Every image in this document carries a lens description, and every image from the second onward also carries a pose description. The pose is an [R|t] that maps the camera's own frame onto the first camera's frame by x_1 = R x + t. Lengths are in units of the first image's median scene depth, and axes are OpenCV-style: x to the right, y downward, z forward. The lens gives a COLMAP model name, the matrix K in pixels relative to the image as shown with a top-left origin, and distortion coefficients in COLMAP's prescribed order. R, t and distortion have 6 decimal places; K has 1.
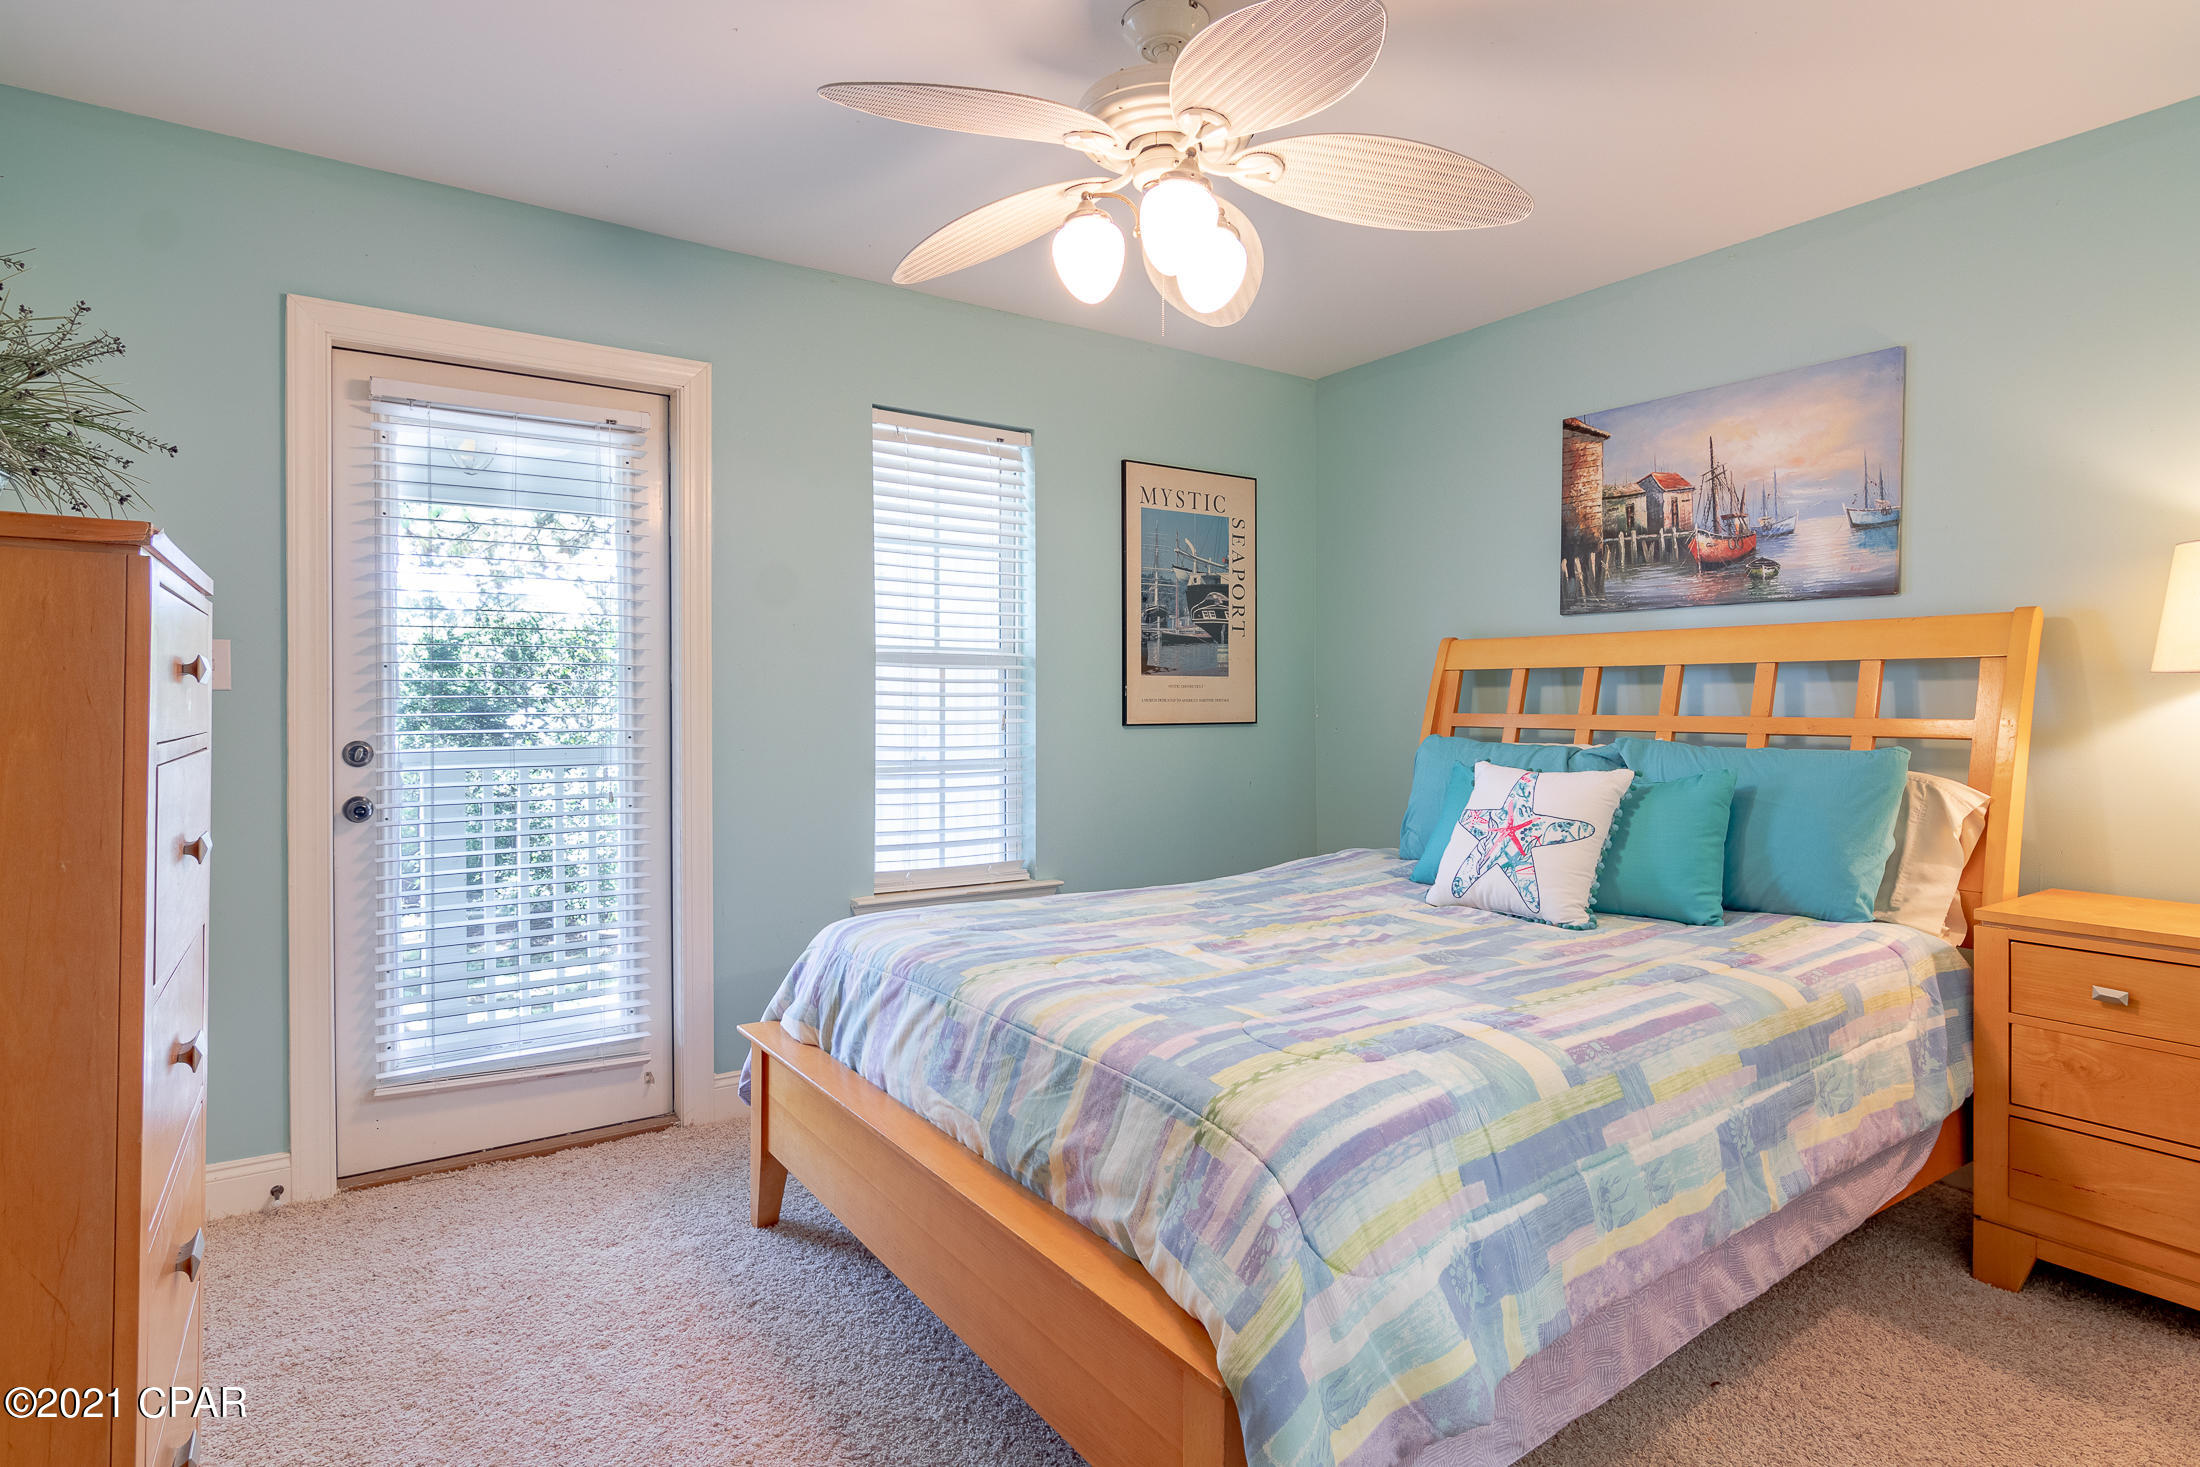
lens RADIAL K [[1122.3, 0, 1095.6], [0, 1122.3, 726.2], [0, 0, 1]] dist [0.003305, 0.000380]
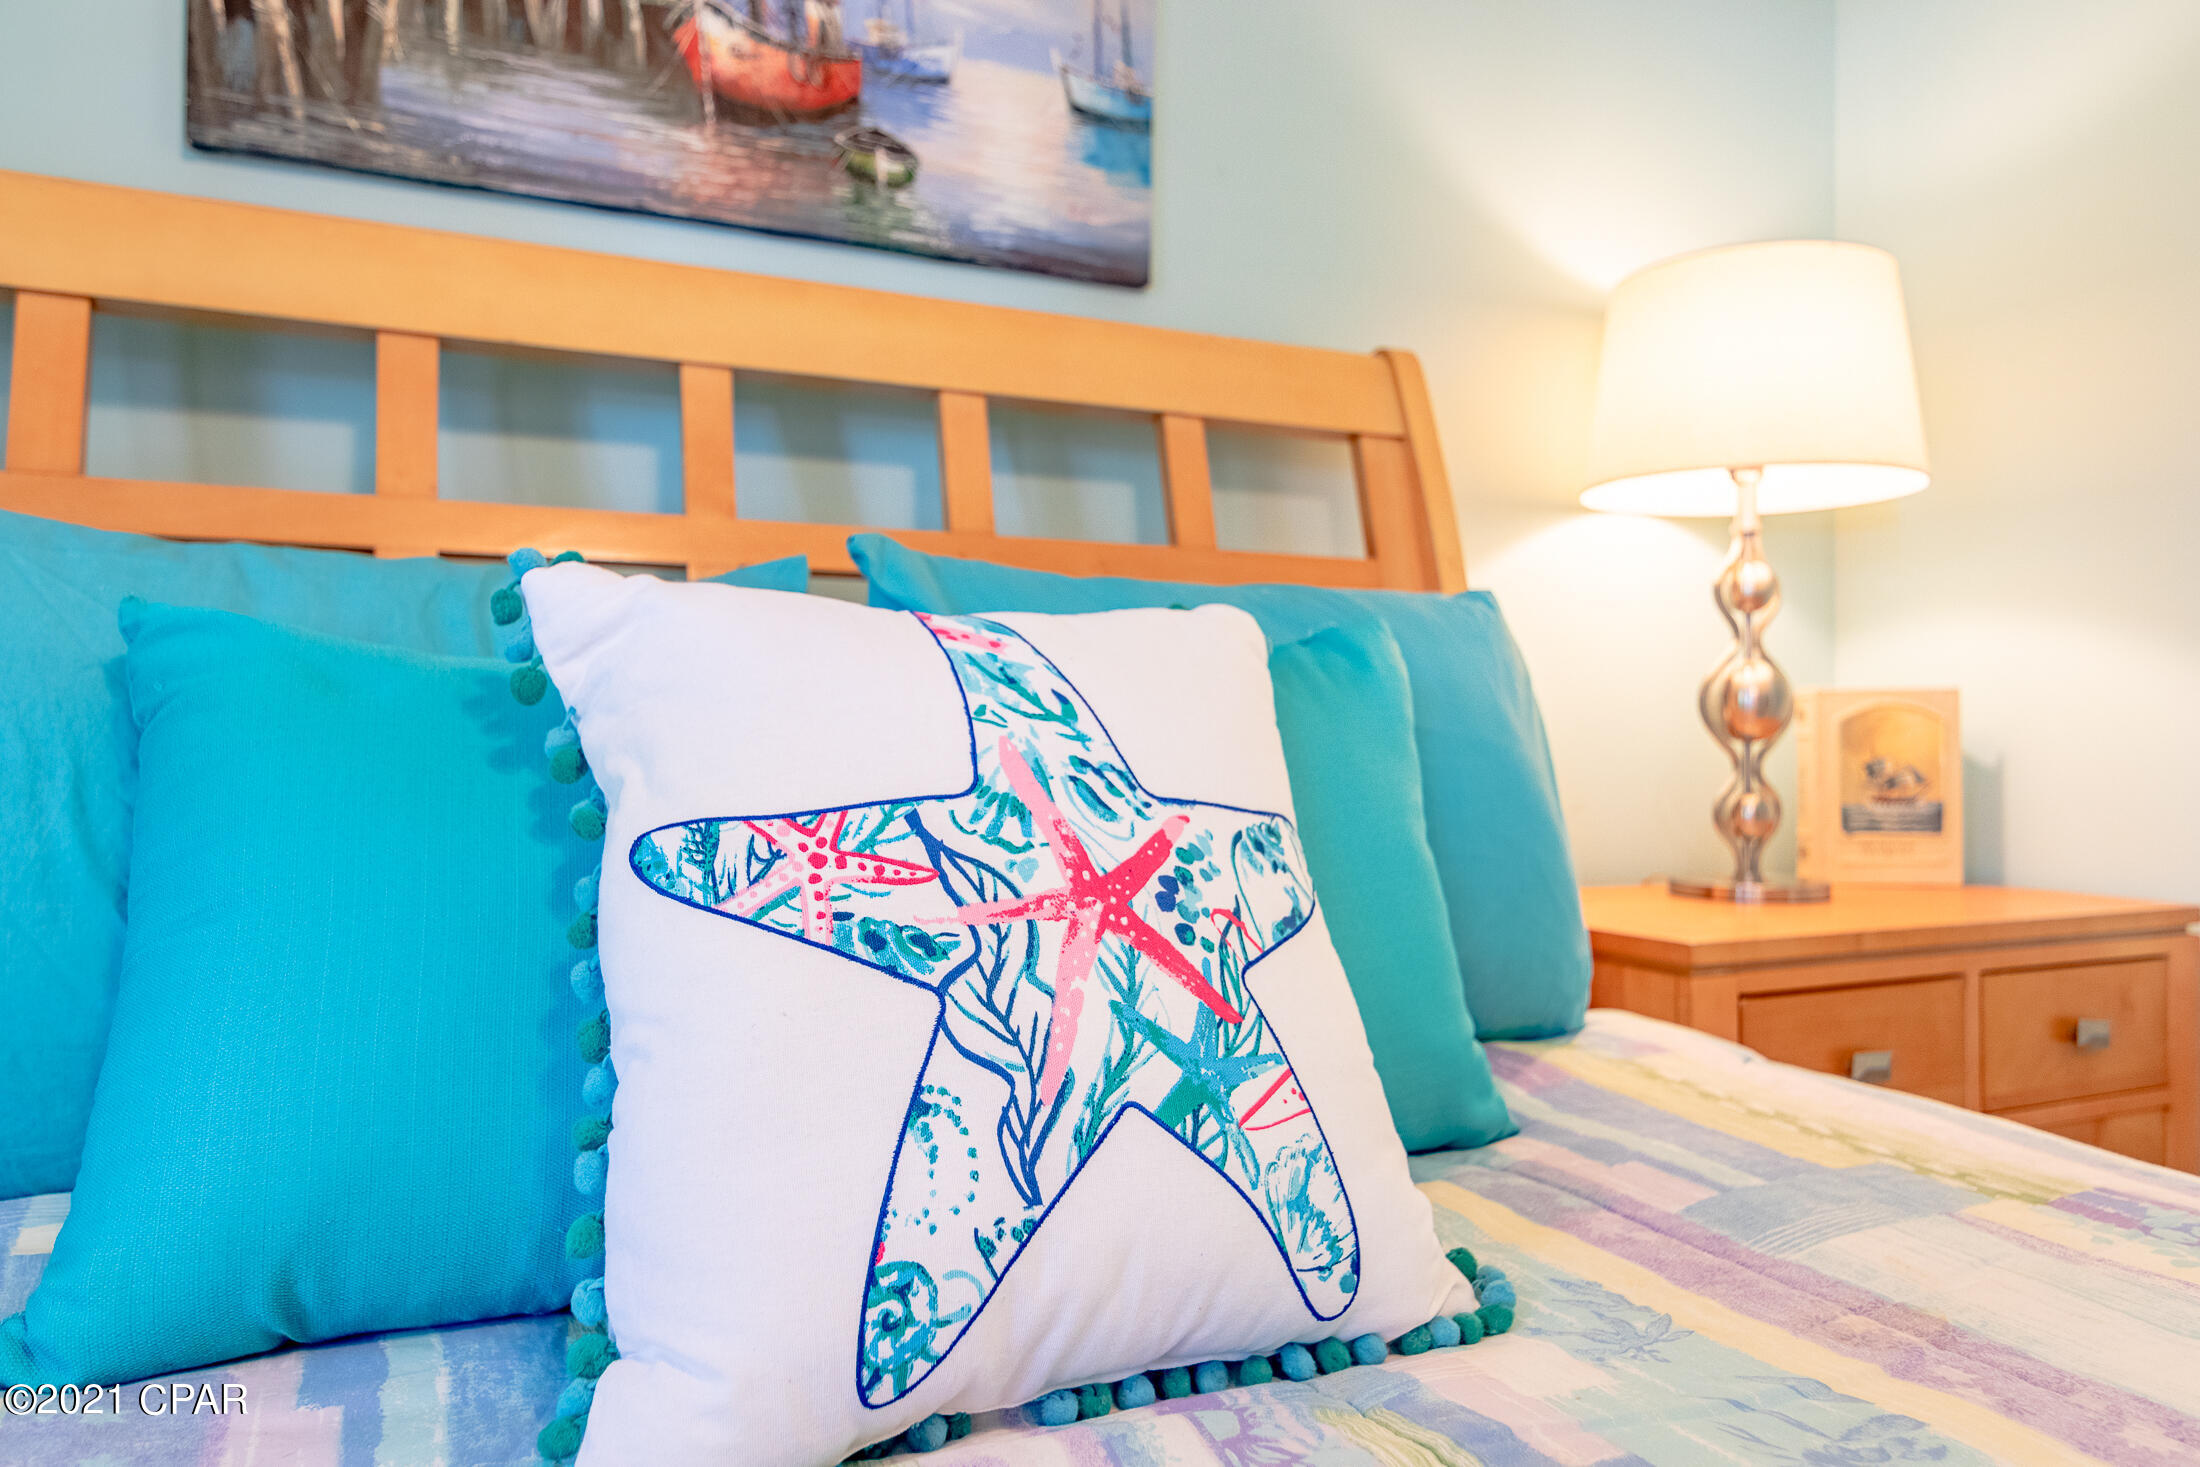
lens RADIAL K [[1451.6, 0, 1039.5], [0, 1451.6, 744.7], [0, 0, 1]] dist [0.003426, 0.003651]
pose [[0.181552, 0.004423, 0.983371, 0.119117], [0.023469, 0.999686, -0.008829, 0.059133], [-0.983101, 0.024682, 0.181391, 0.819278]]
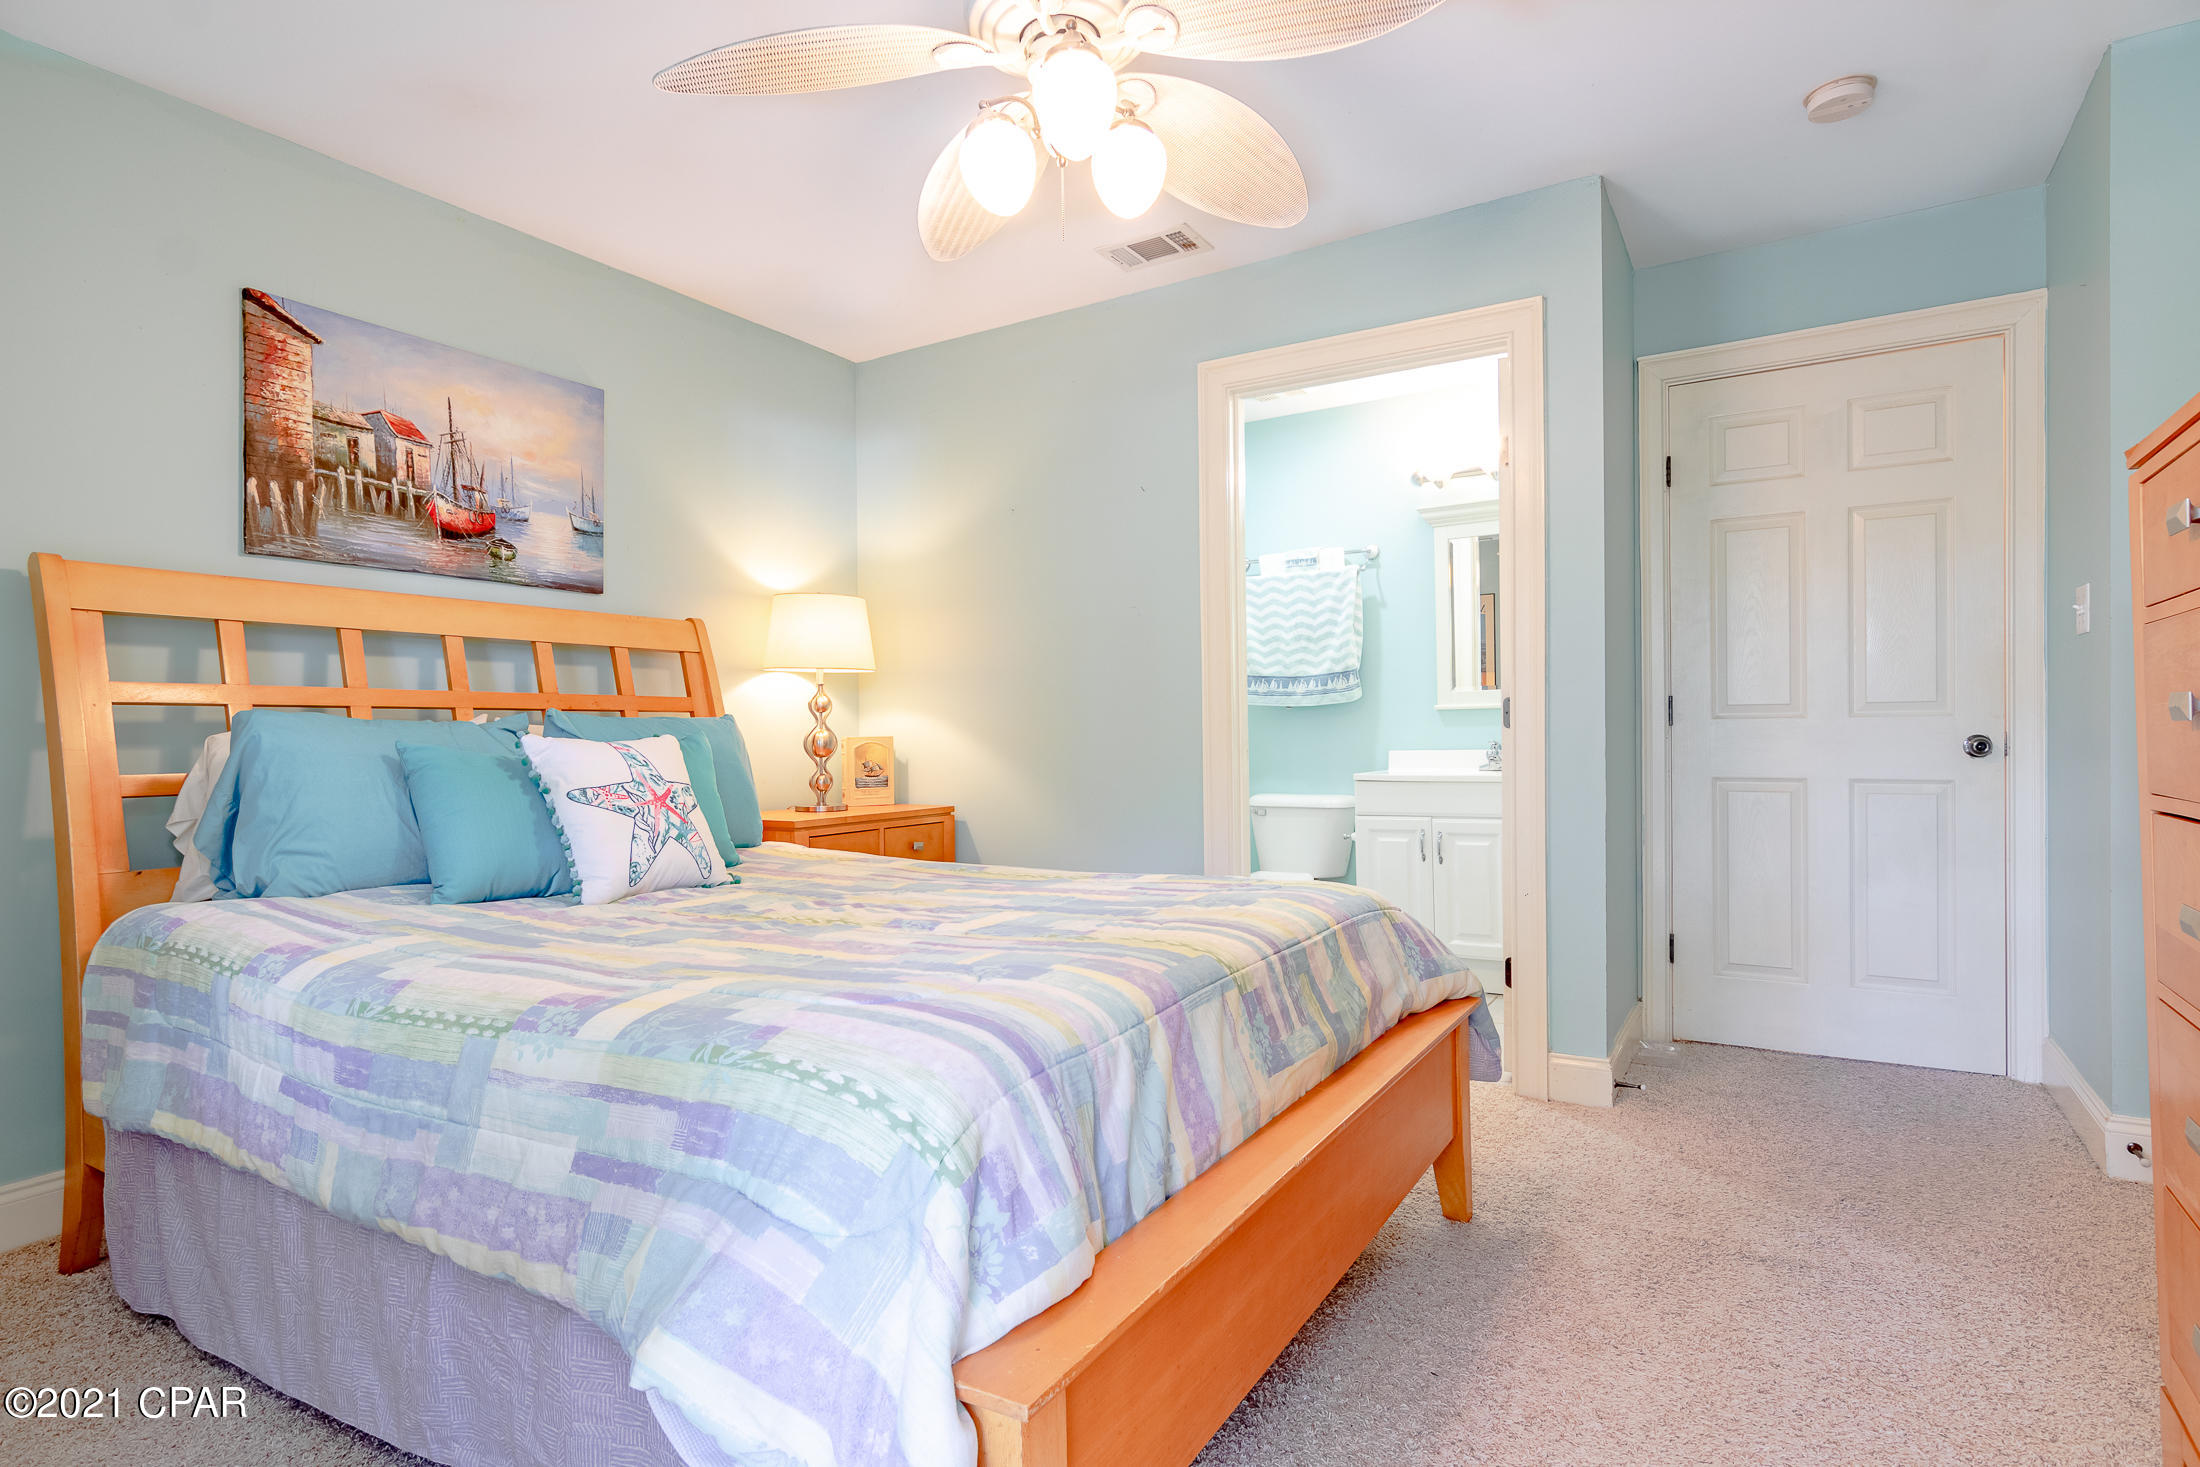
lens RADIAL K [[1165.5, 0, 1097.1], [0, 1165.5, 746.5], [0, 0, 1]] dist [-0.002803, 0.000481]
pose [[-0.413273, -0.000702, 0.910607, -0.556512], [0.036976, 0.999162, 0.017551, 0.037301], [-0.909856, 0.040924, -0.412901, 0.903966]]
